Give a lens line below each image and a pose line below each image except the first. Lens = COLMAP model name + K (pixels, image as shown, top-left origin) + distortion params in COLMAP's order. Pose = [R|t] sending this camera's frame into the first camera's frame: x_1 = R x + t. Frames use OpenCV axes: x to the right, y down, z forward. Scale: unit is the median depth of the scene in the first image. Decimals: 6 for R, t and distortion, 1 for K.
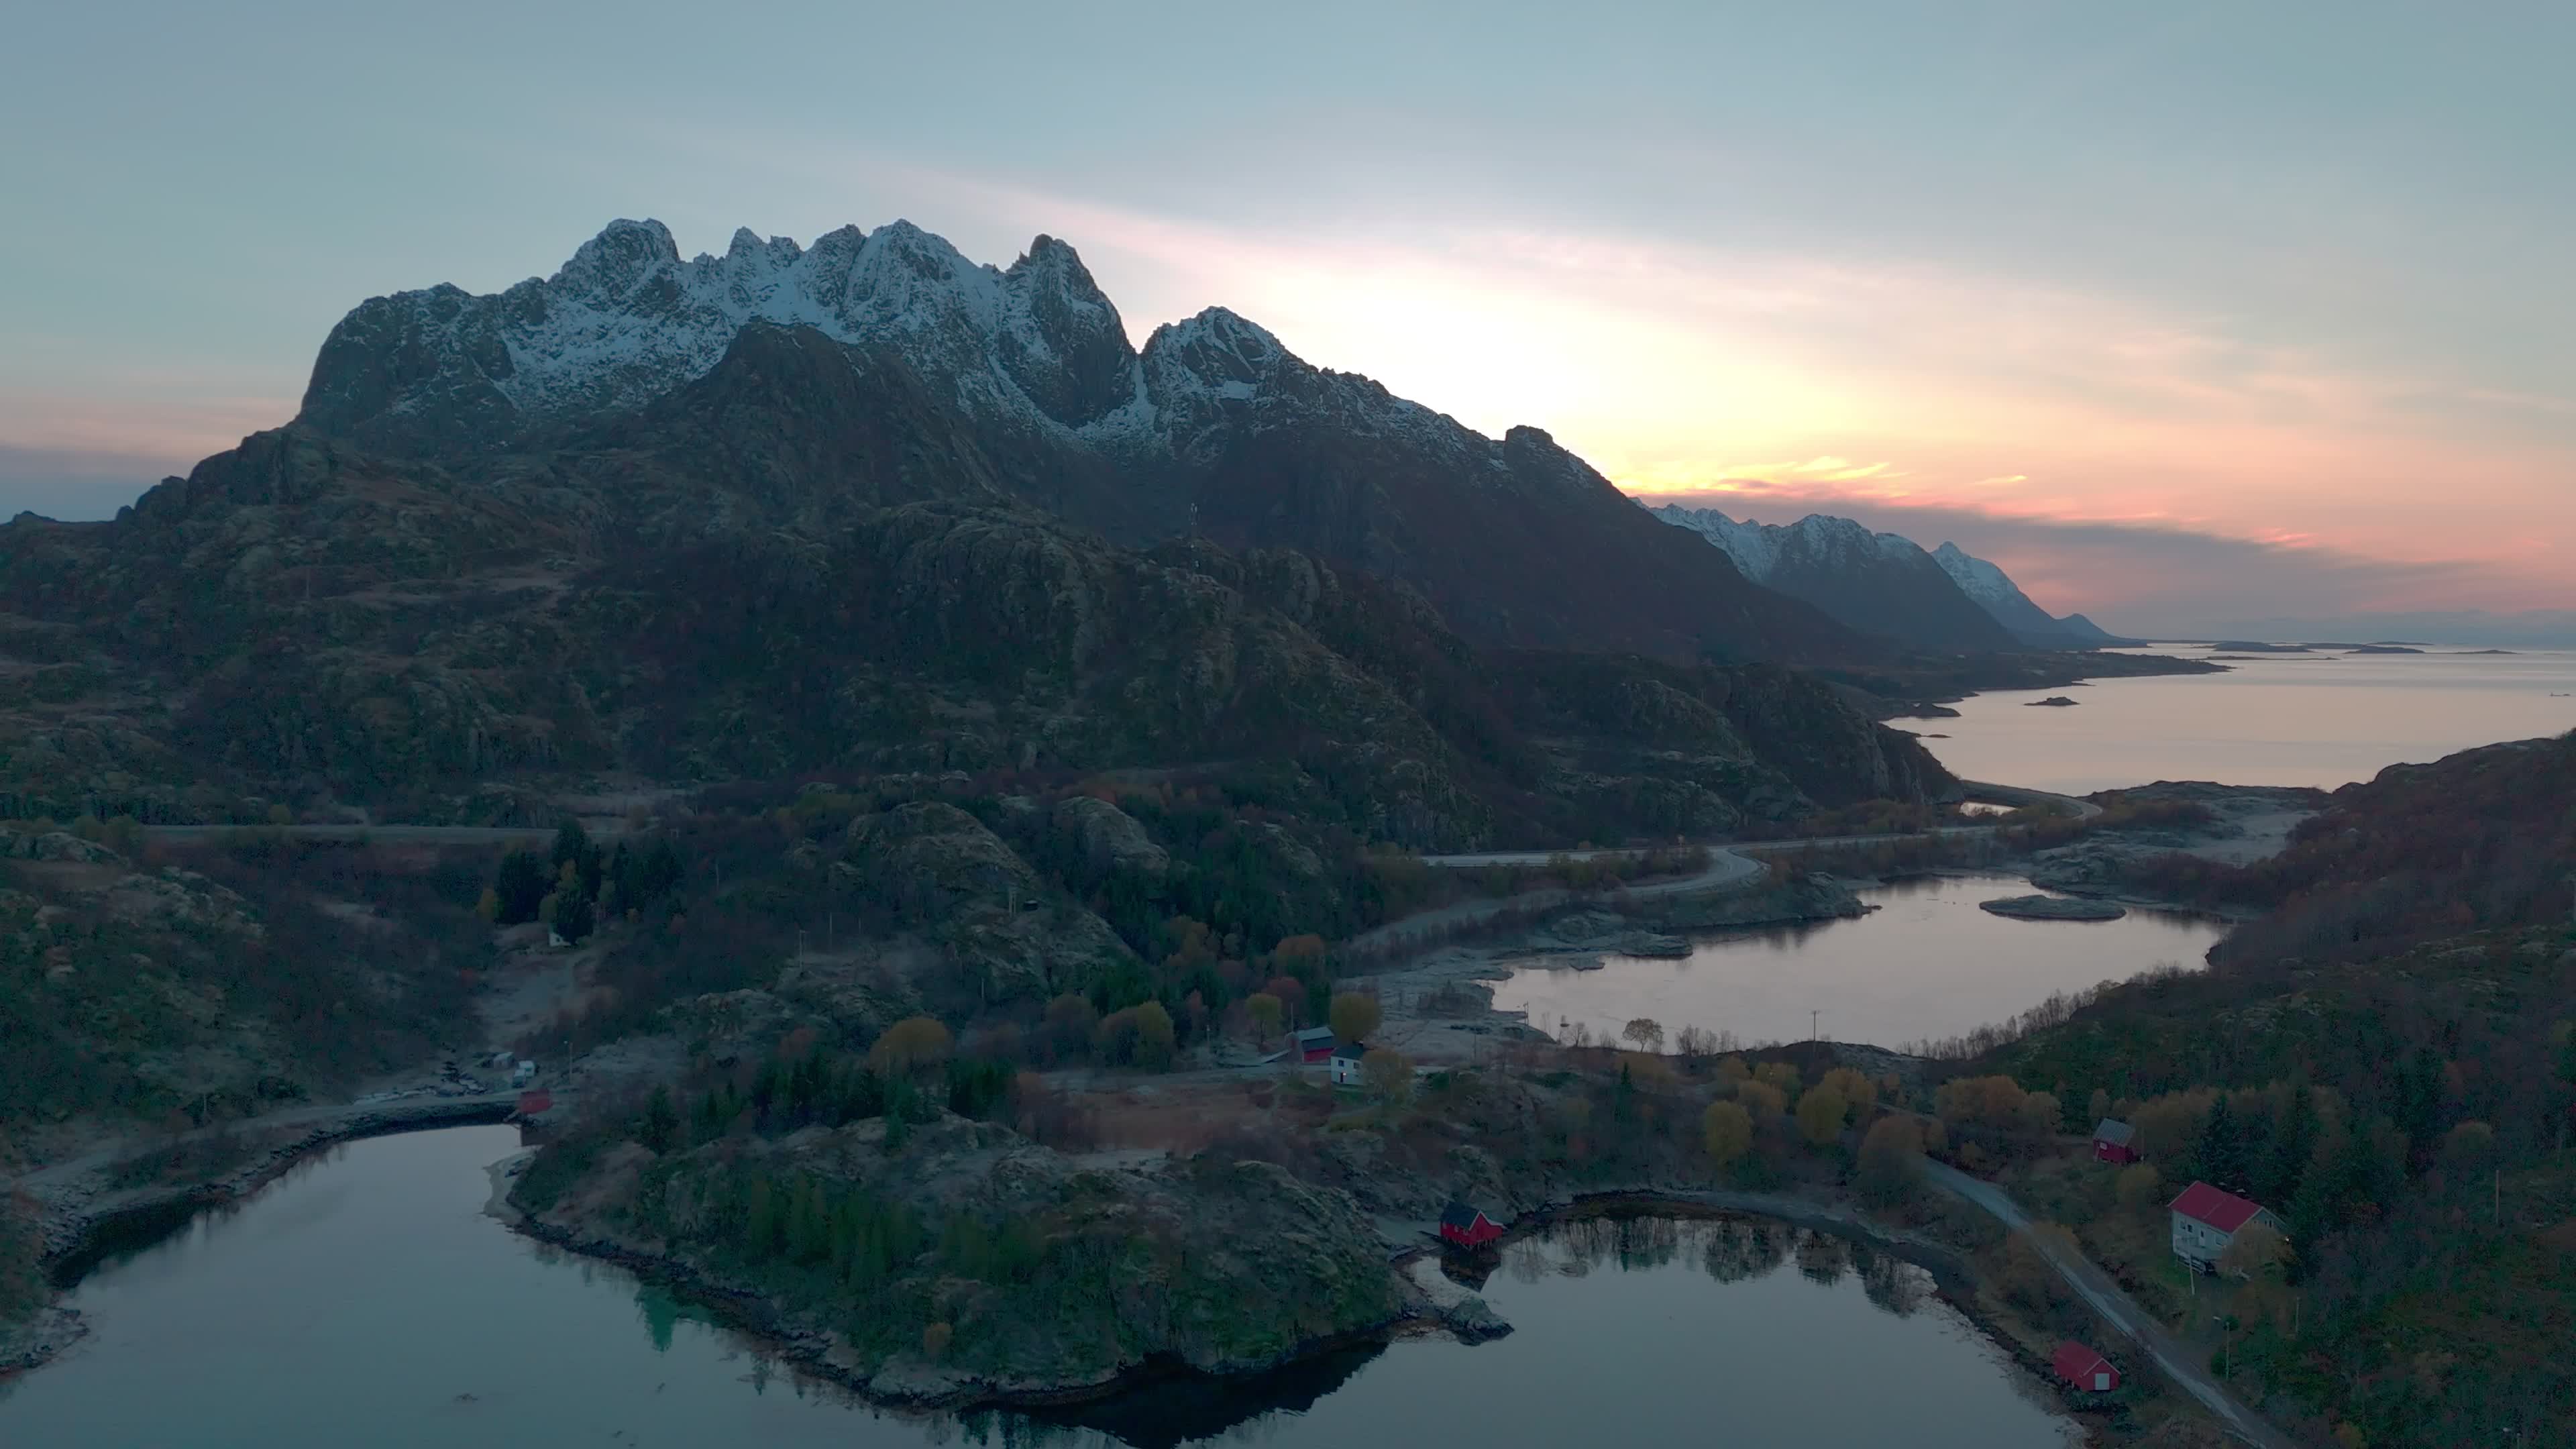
lens RADIAL K [[1879.9, 0, 1289.4], [0, 1879.9, 707.7], [0, 0, 1]] dist [0.087835, -0.076871]
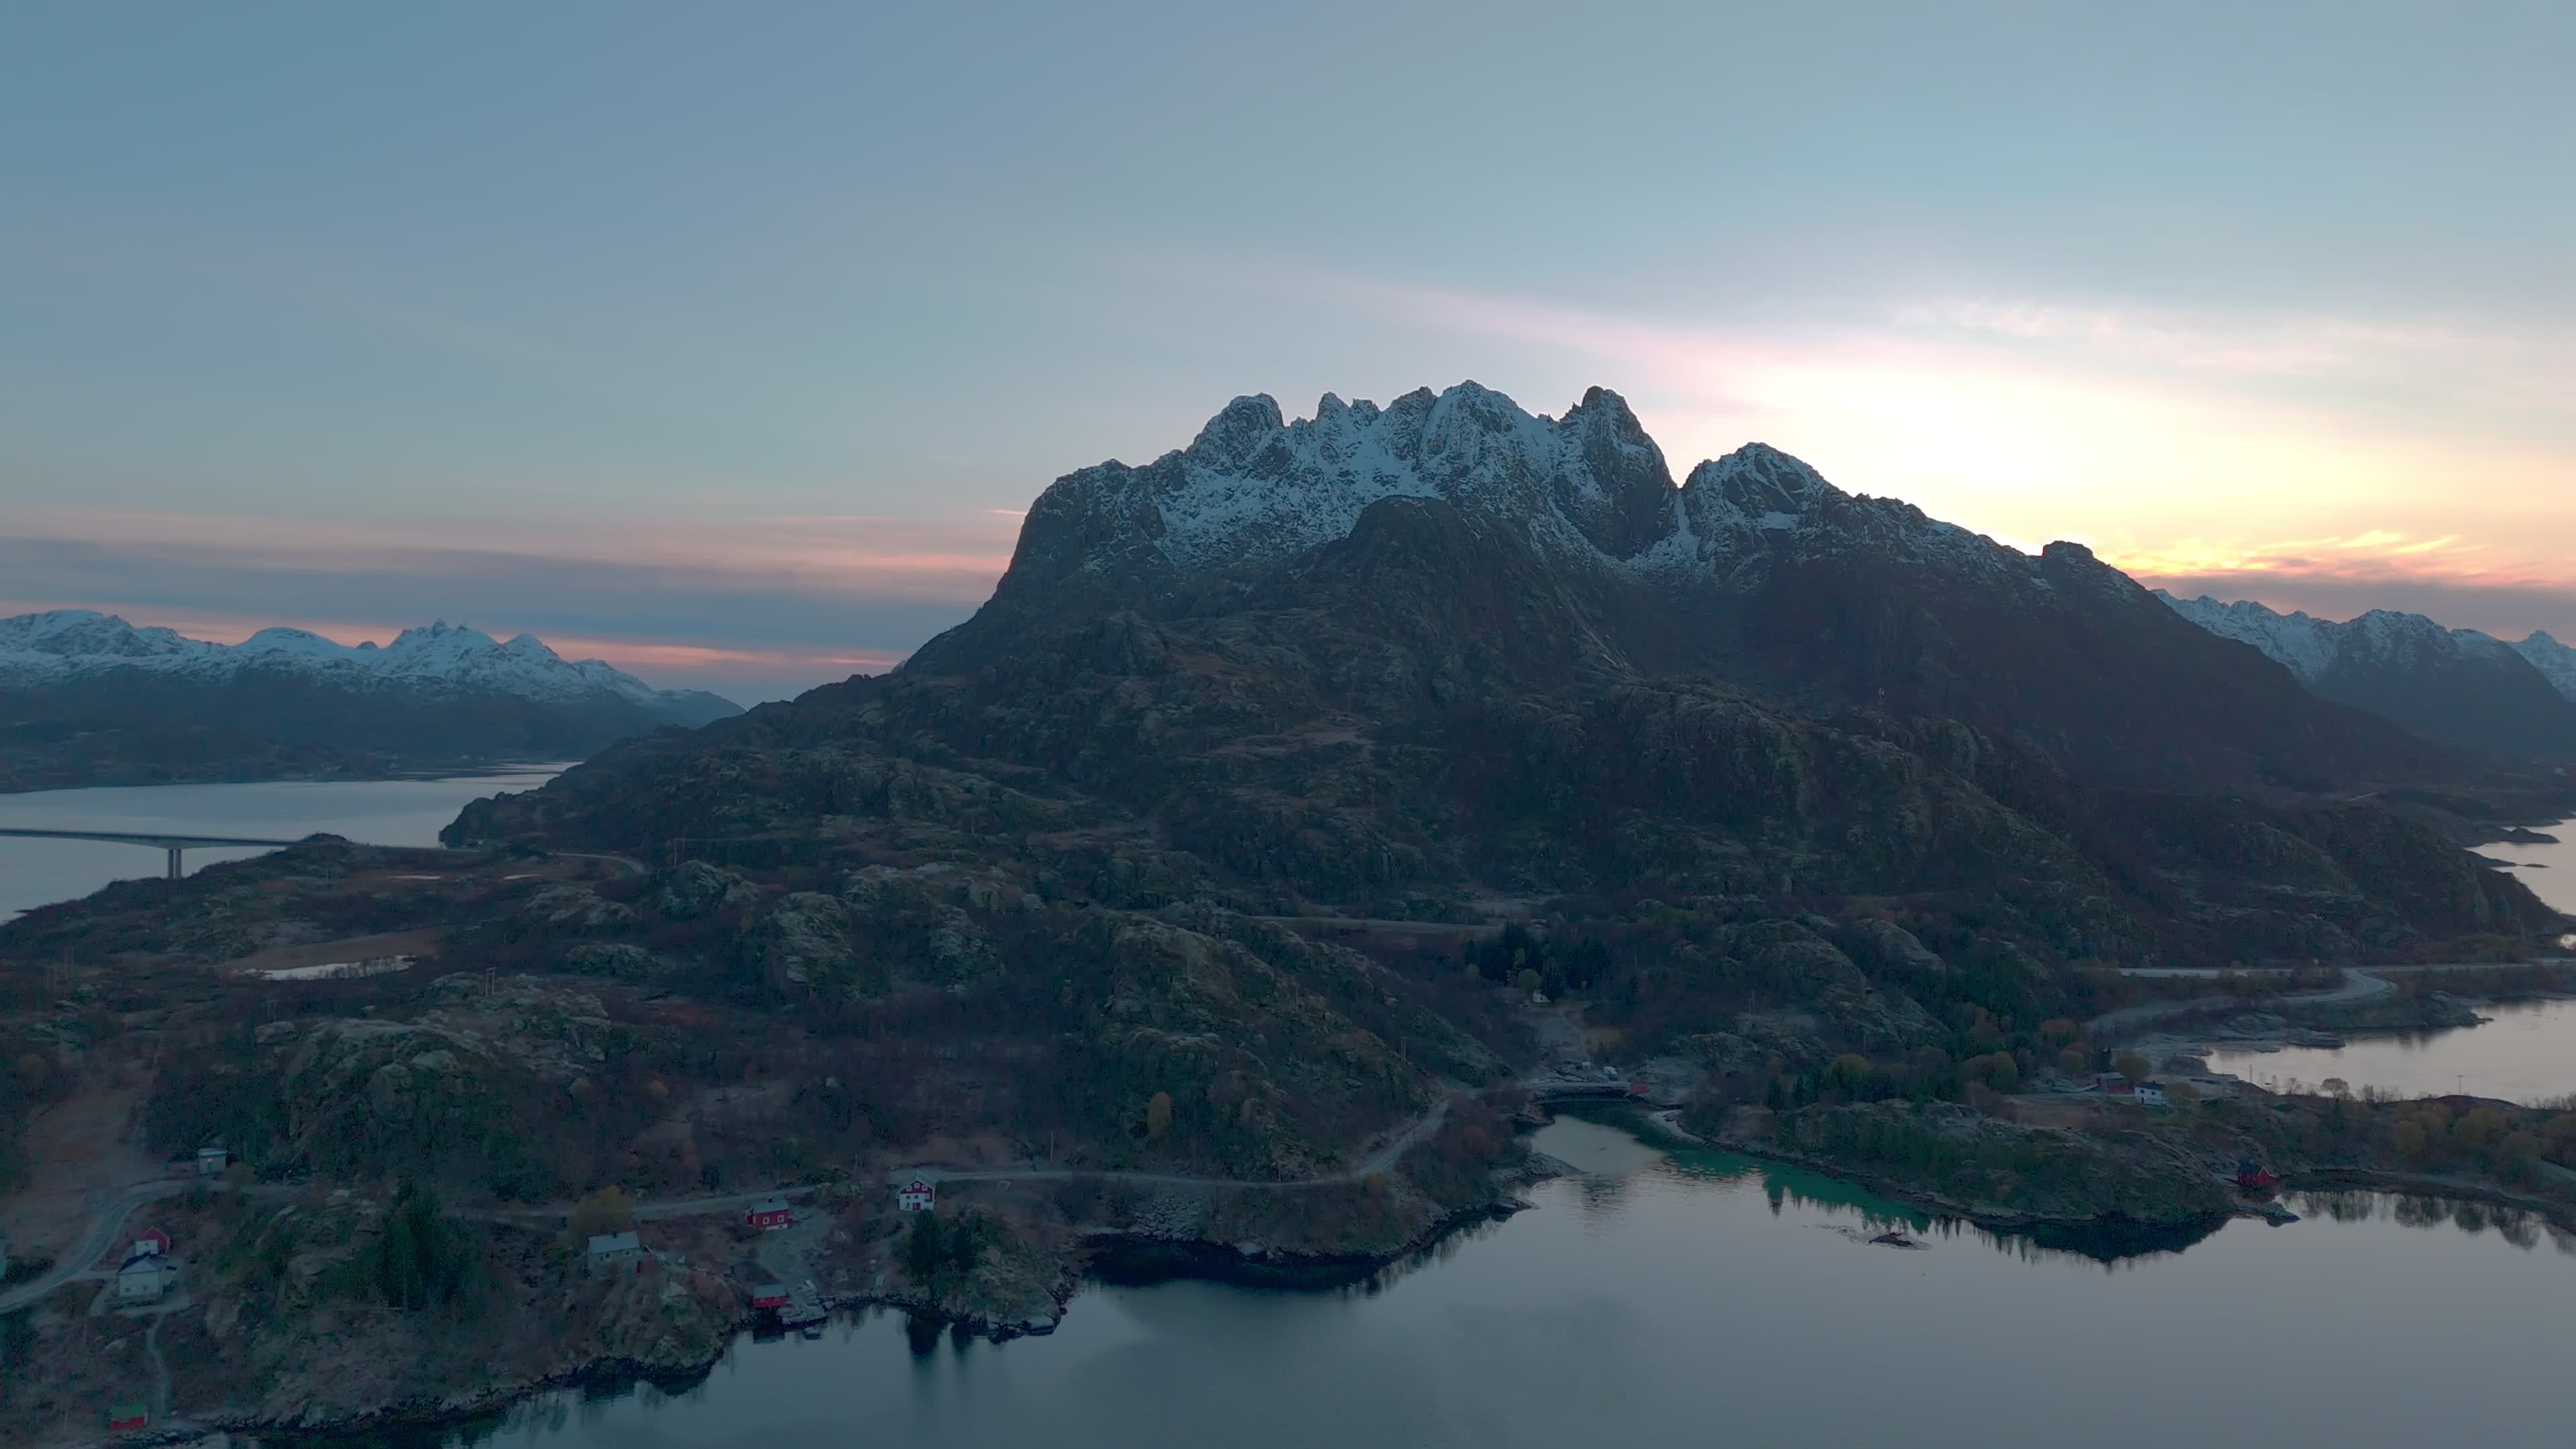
lens RADIAL K [[1879.9, 0, 1294.0], [0, 1879.9, 724.1], [0, 0, 1]] dist [0.087835, -0.076871]
pose [[0.970916, 0.002190, -0.239412, -0.146558], [-0.011810, 0.999179, -0.038753, -0.031334], [0.239131, 0.040453, 0.970144, -0.415190]]
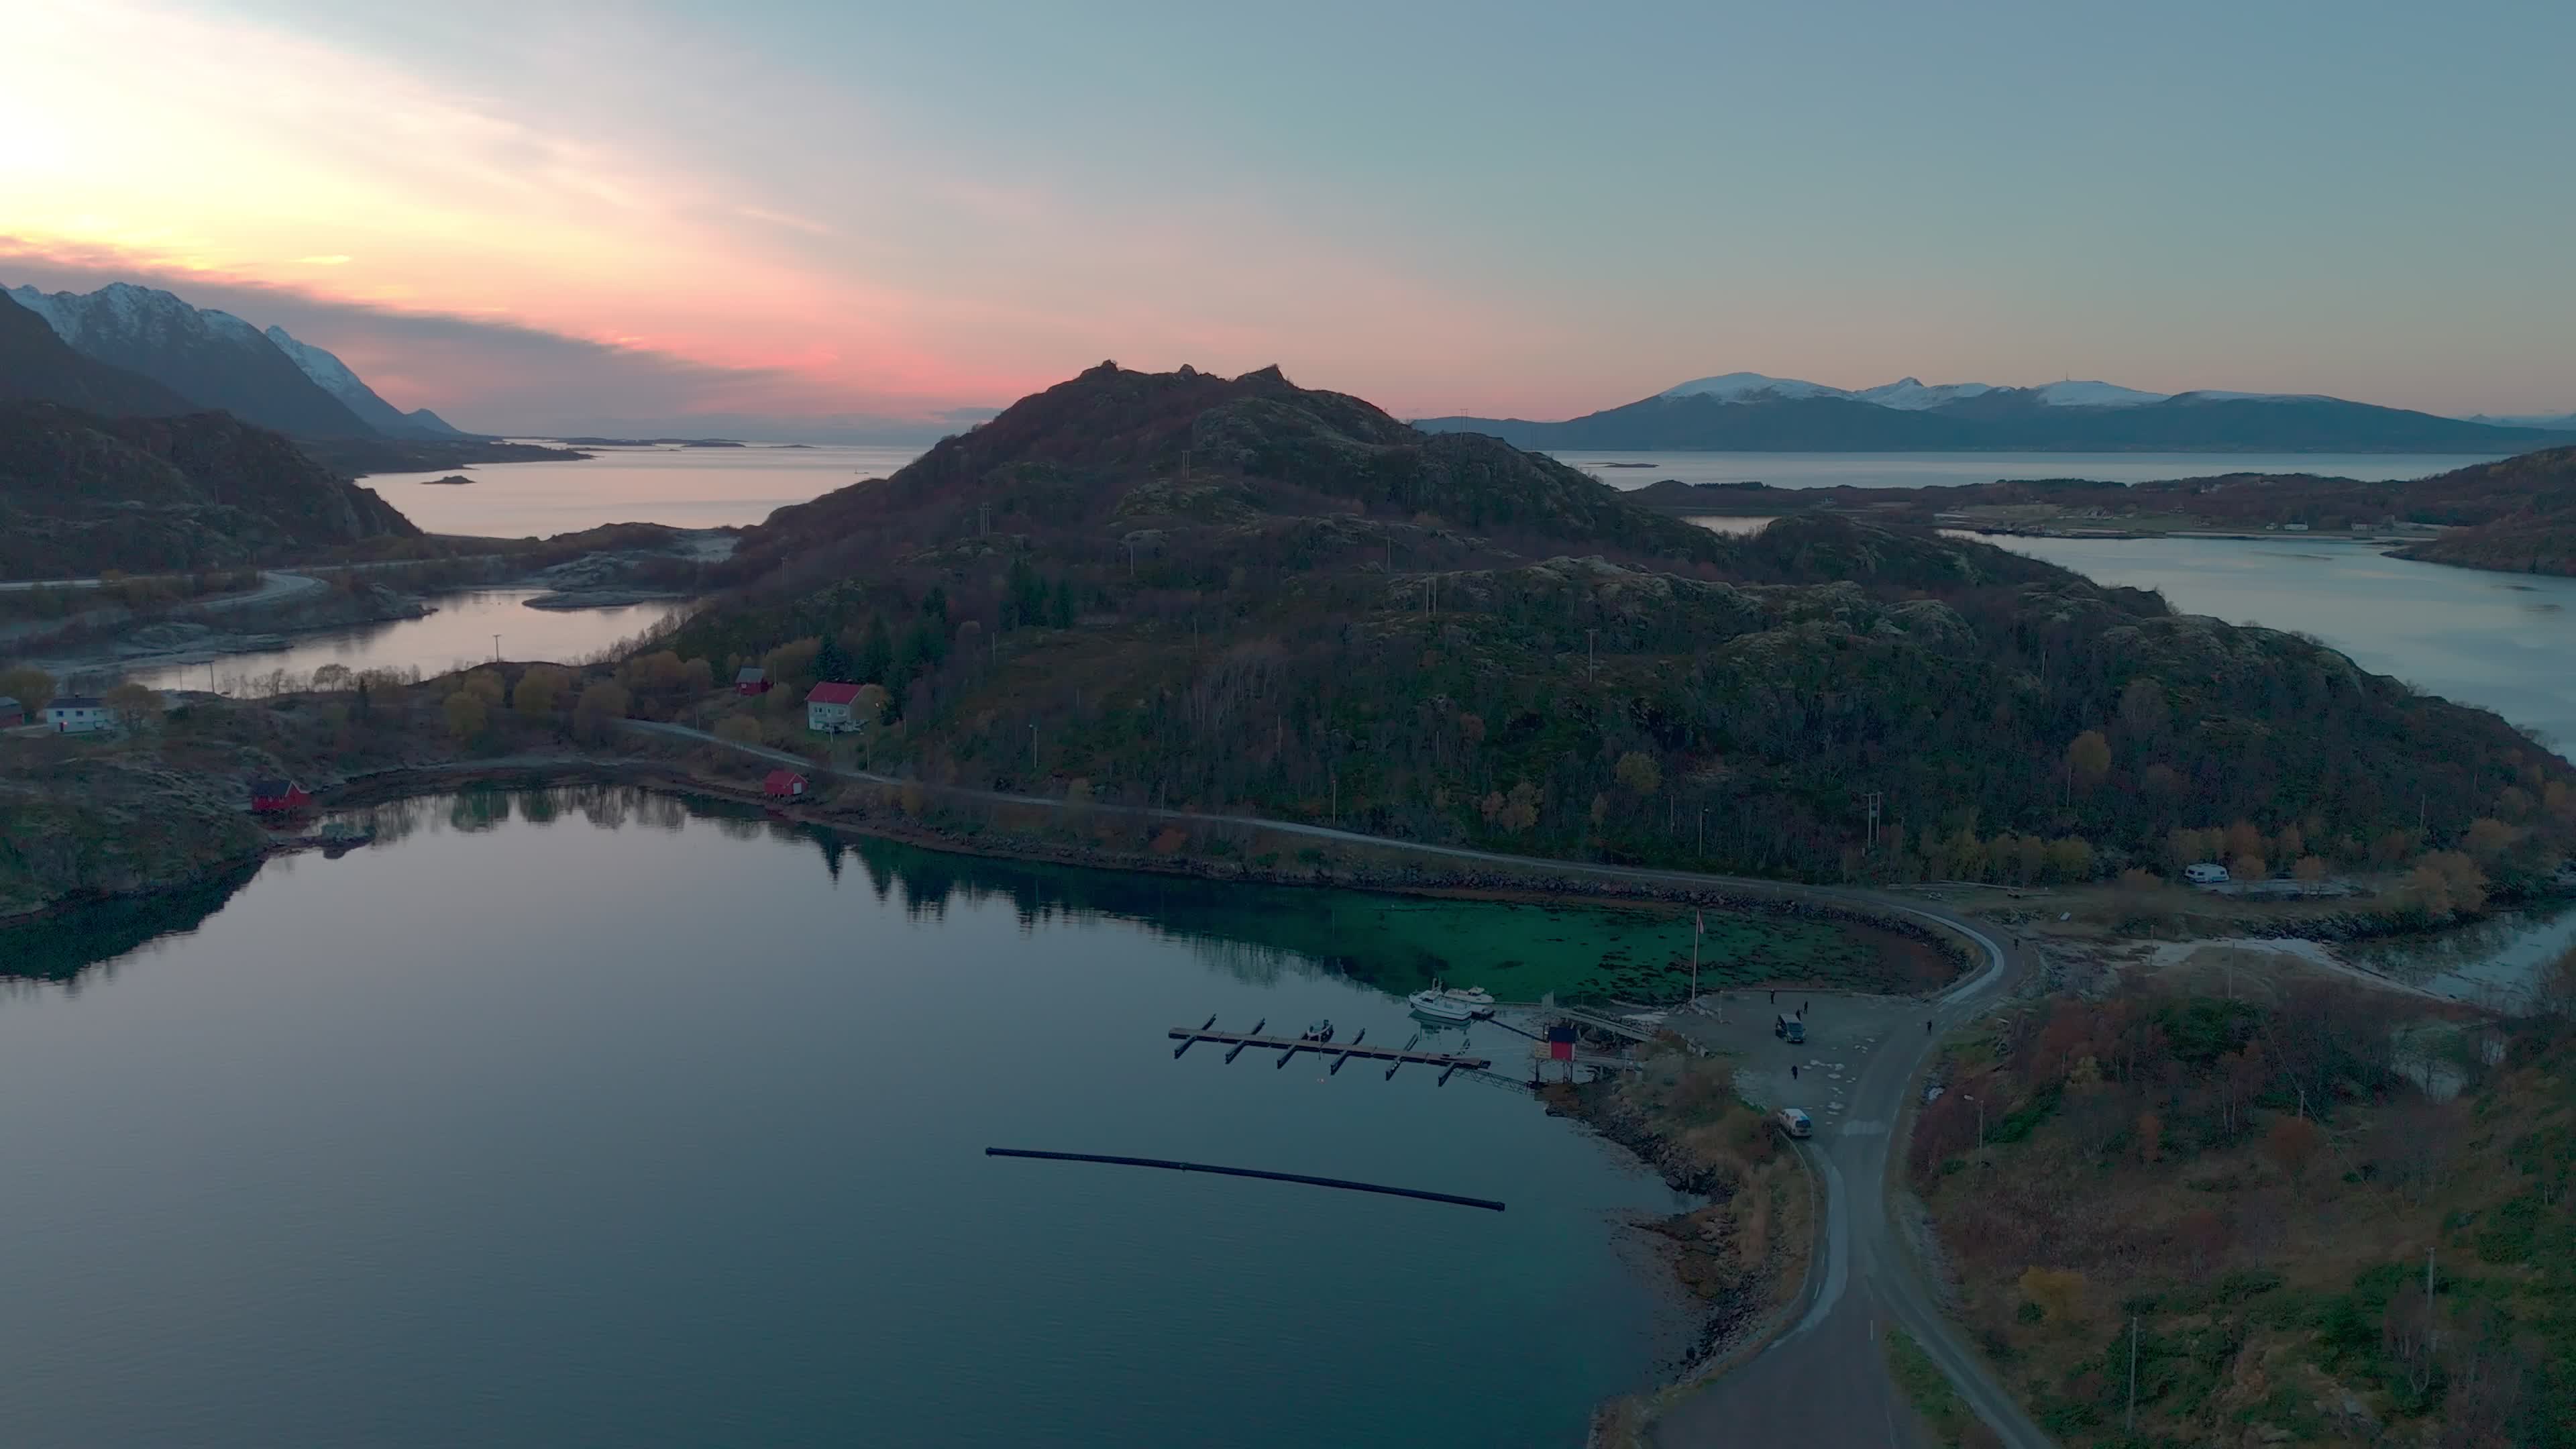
lens RADIAL K [[1879.9, 0, 1298.0], [0, 1879.9, 706.7], [0, 0, 1]] dist [0.087835, -0.076871]
pose [[0.683138, -0.101058, 0.723264, -0.135106], [0.025246, 0.993055, 0.114909, 0.038338], [-0.729853, -0.060239, 0.680945, -0.116100]]
